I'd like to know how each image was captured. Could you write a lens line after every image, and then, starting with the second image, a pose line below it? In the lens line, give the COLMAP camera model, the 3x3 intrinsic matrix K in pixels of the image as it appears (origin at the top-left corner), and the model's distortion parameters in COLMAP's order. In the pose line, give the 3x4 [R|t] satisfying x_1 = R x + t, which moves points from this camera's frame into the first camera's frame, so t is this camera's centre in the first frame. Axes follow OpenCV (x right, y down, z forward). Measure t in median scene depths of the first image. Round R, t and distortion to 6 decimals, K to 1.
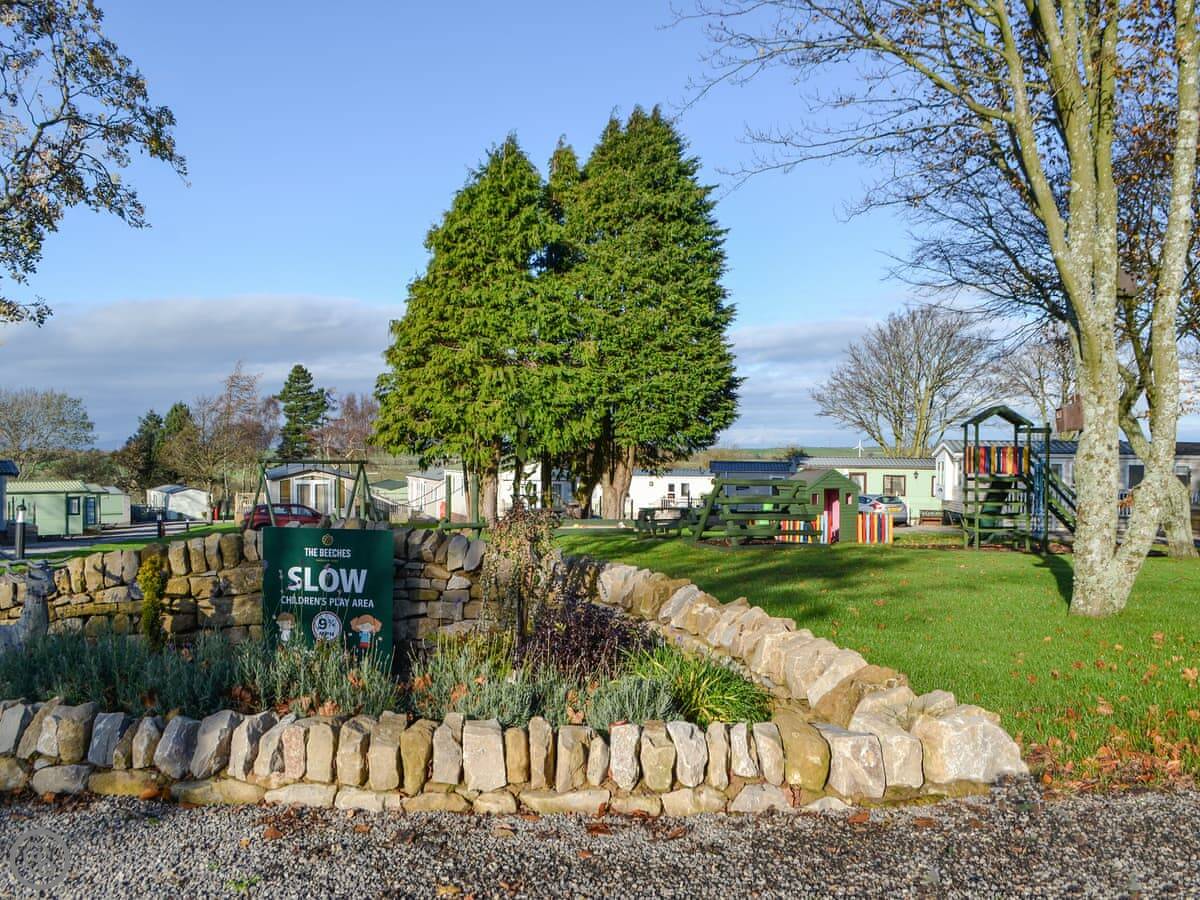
lens RADIAL K [[1133.6, 0, 633.6], [0, 1133.6, 474.1], [0, 0, 1]] dist [-0.091451, 0.011487]
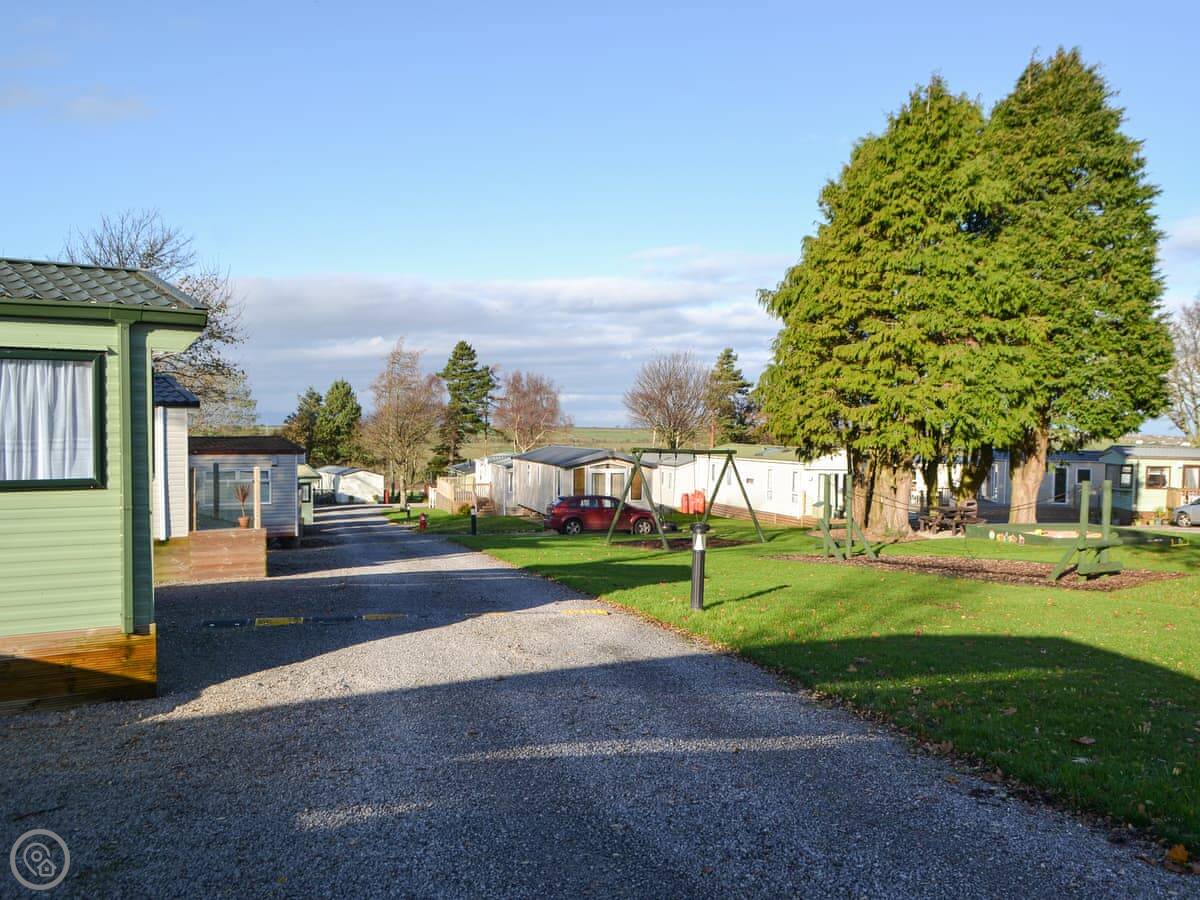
lens RADIAL K [[1133.6, 0, 633.6], [0, 1133.6, 474.1], [0, 0, 1]] dist [-0.091451, 0.011487]
pose [[0.998791, 0.009796, -0.048163, -0.229585], [-0.008894, 0.999782, 0.018914, -0.007999], [0.048338, -0.018462, 0.998660, 0.098381]]
